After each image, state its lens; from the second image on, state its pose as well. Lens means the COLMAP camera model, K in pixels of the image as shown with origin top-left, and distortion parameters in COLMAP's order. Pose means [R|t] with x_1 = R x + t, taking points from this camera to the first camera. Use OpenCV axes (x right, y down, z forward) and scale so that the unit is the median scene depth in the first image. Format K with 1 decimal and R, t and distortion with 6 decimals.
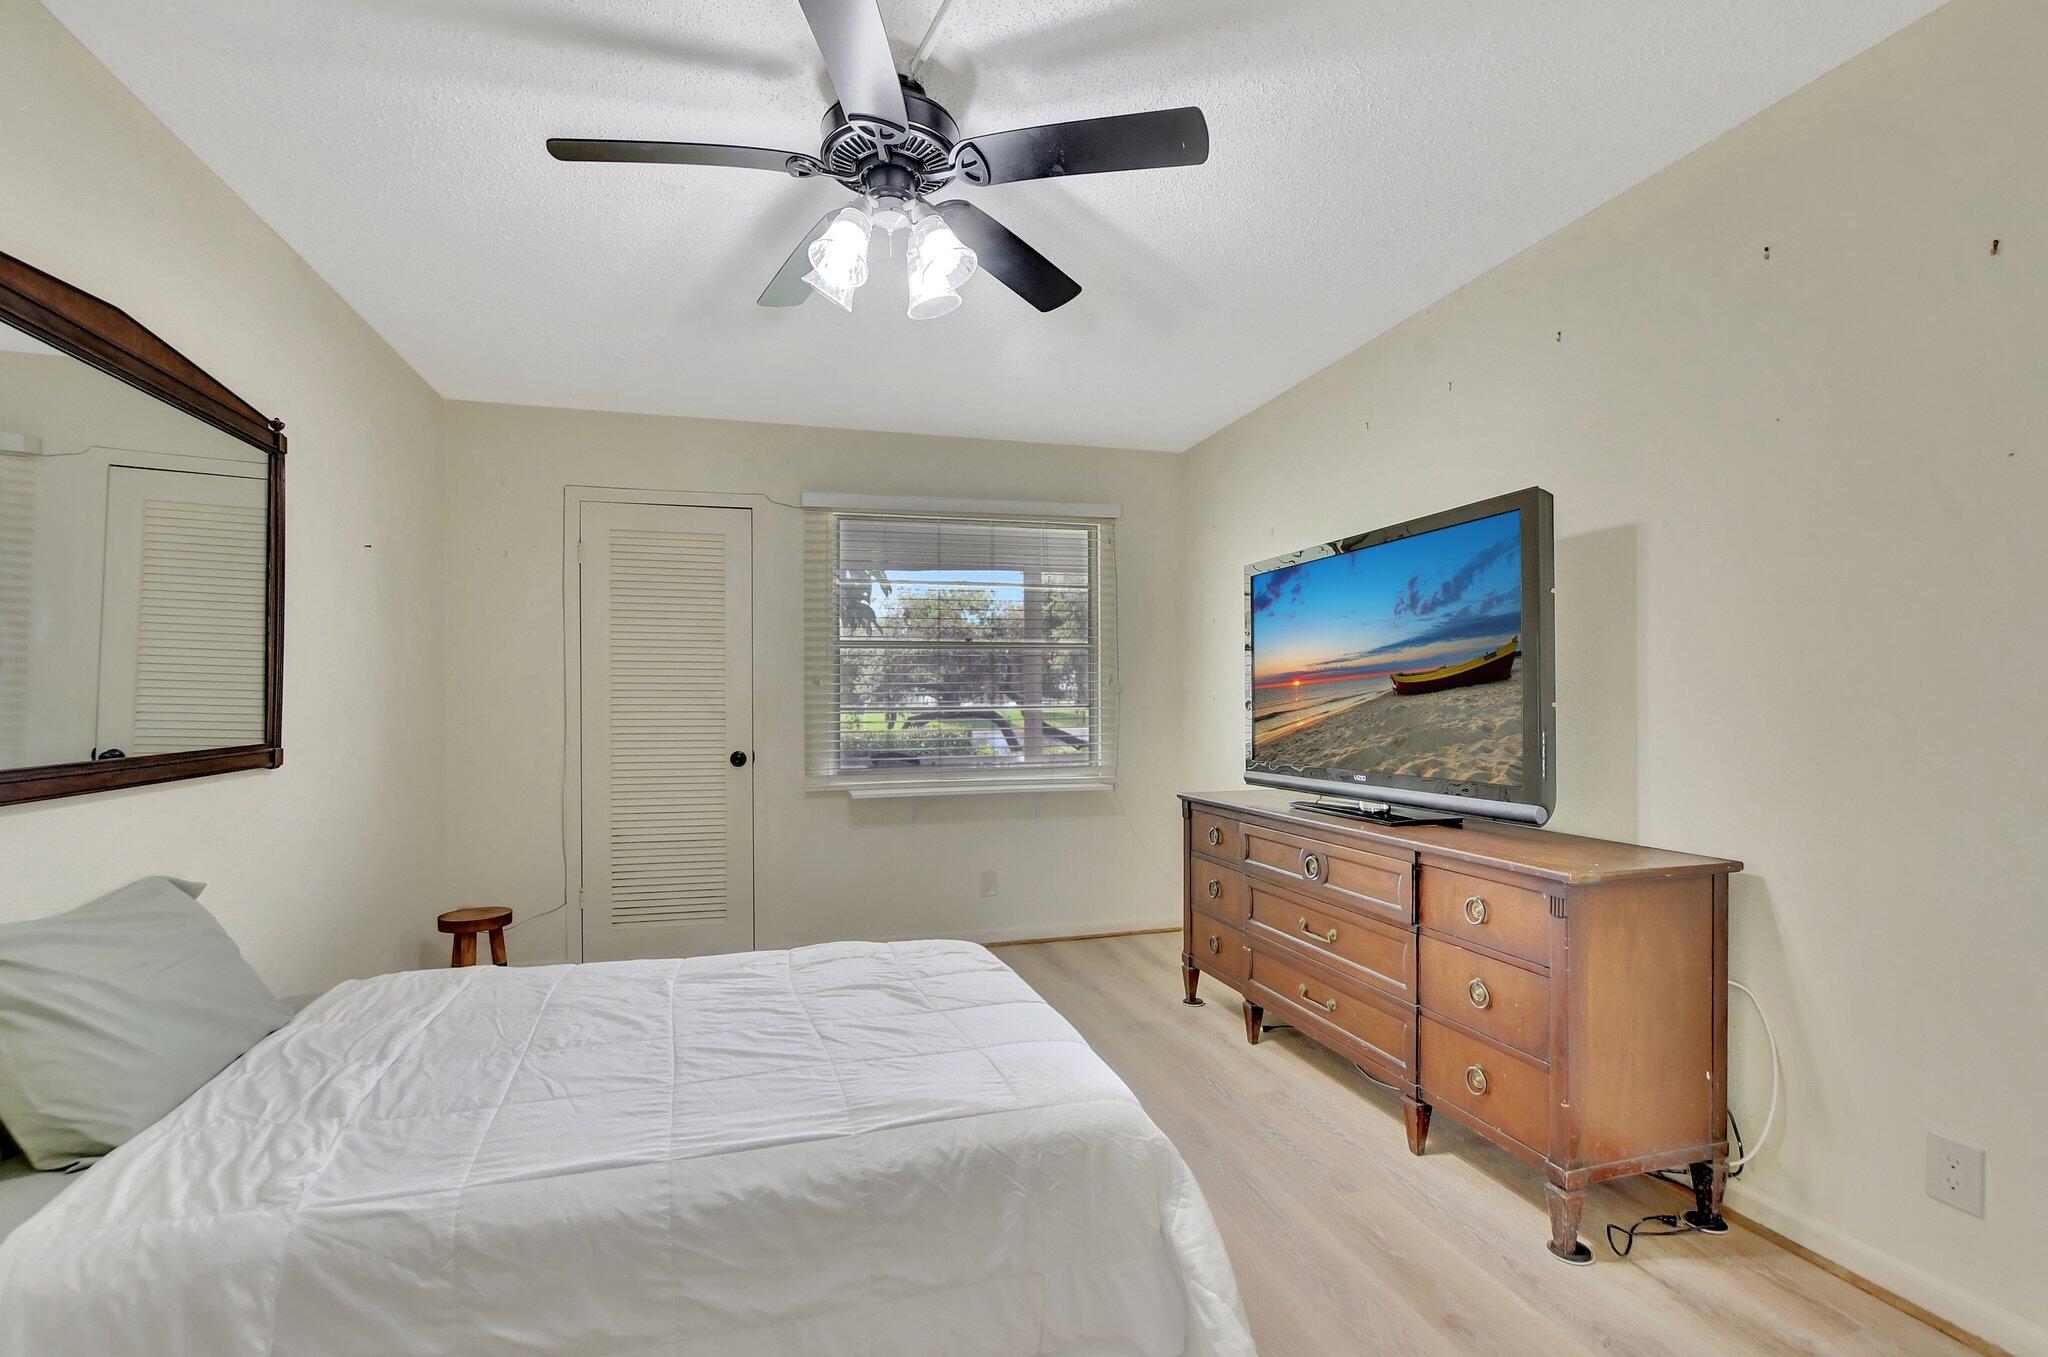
lens RADIAL K [[900.3, 0, 1018.9], [0, 900.3, 697.2], [0, 0, 1]] dist [-0.003329, -0.000535]
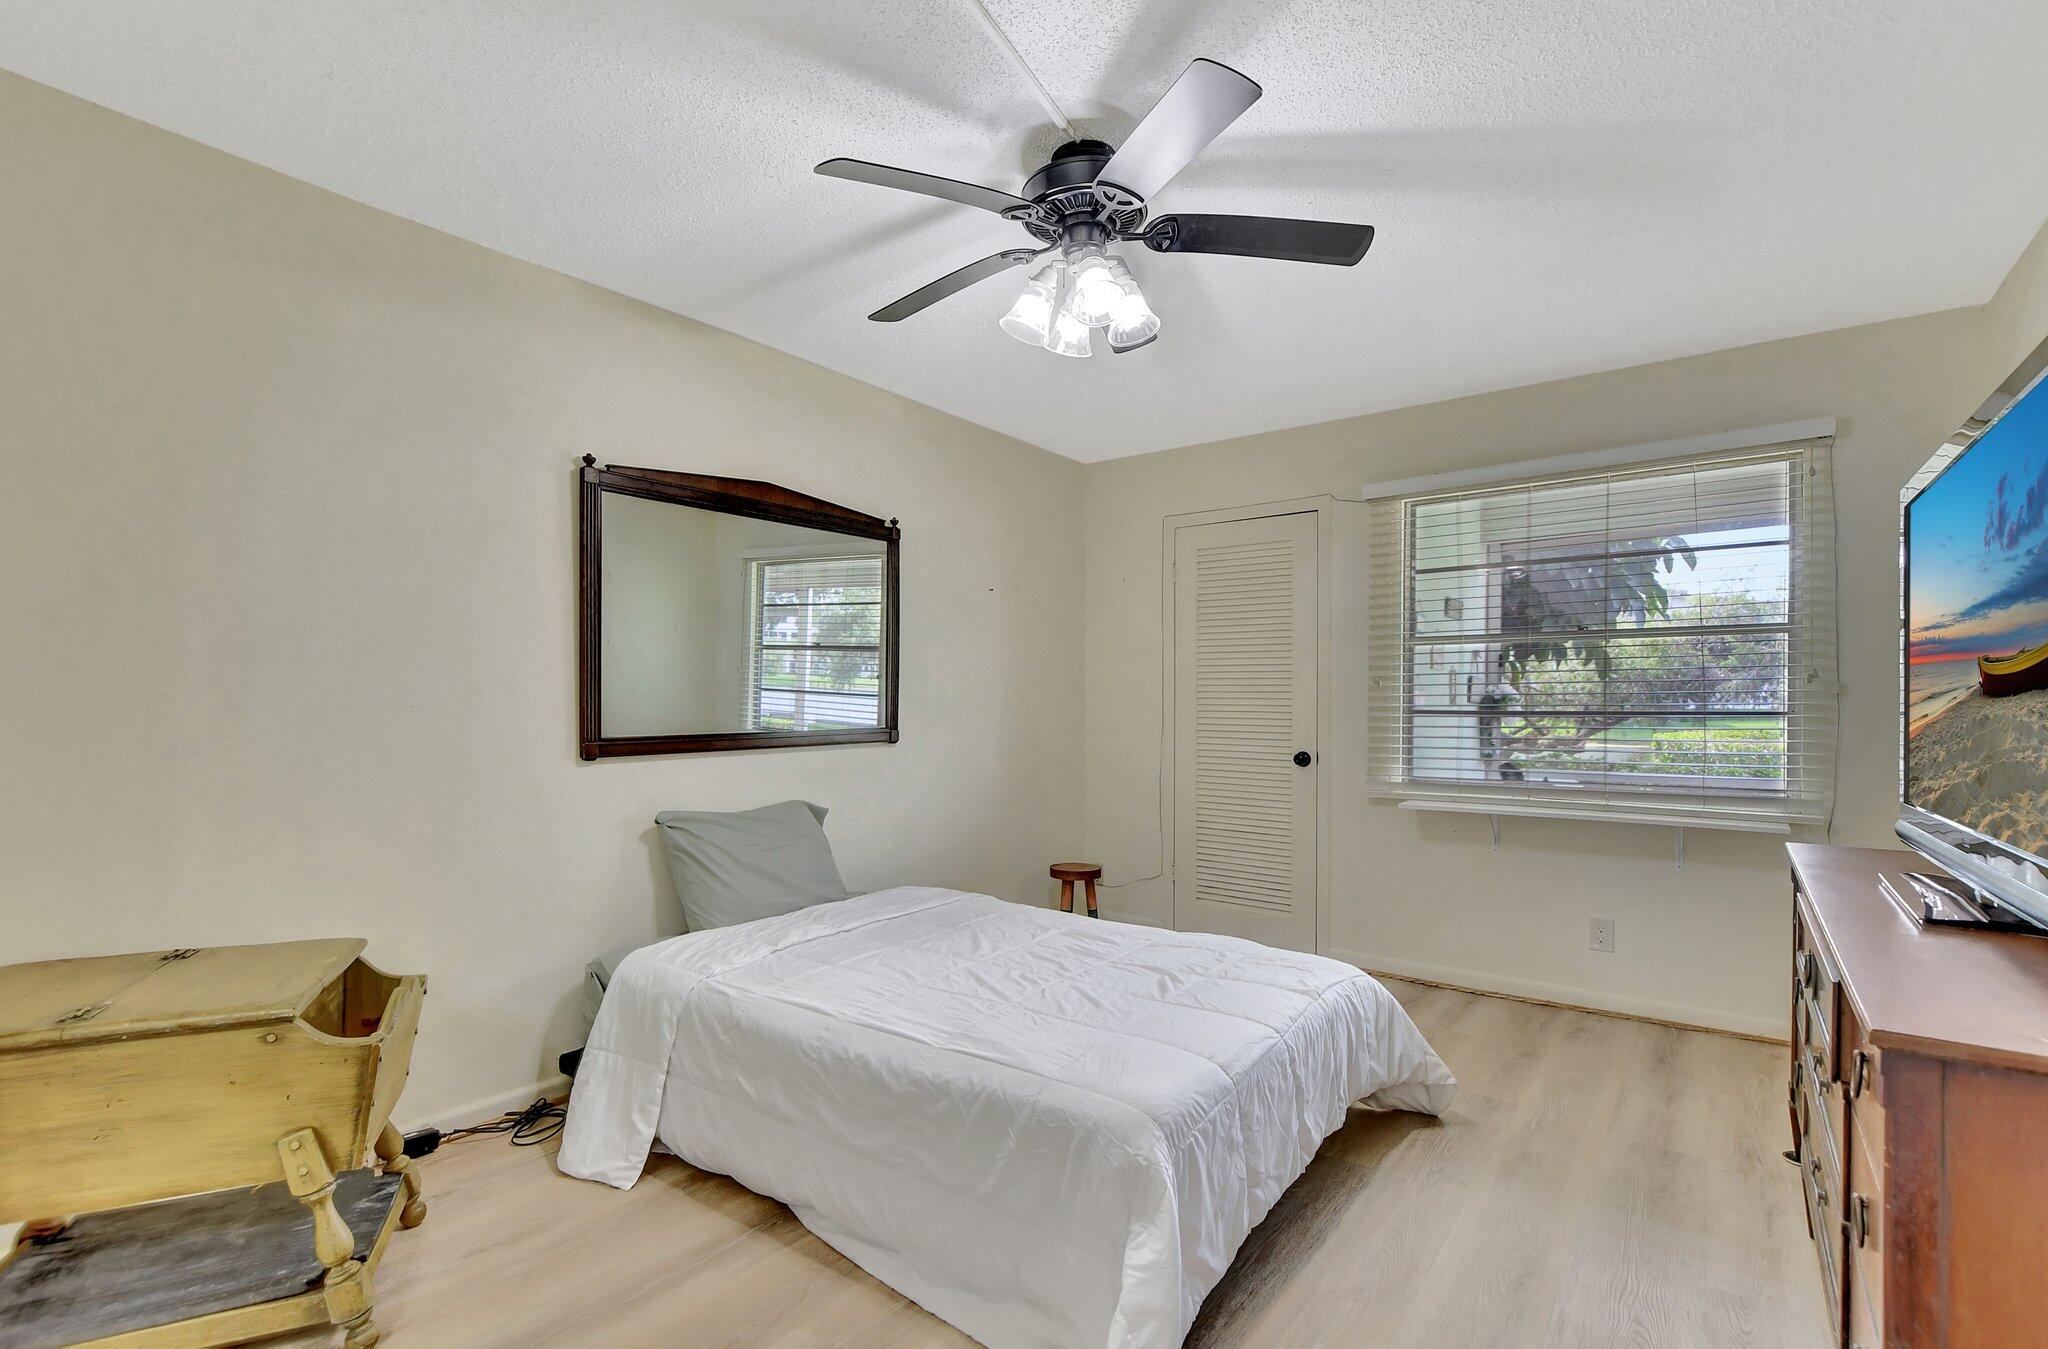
lens RADIAL K [[933.4, 0, 1022.7], [0, 933.4, 692.8], [0, 0, 1]] dist [-0.022582, -0.000125]
pose [[0.608269, -0.003873, -0.793722, 0.588274], [-0.001434, 0.999981, -0.005978, 0.000805], [0.793730, 0.004774, 0.608252, 0.196186]]
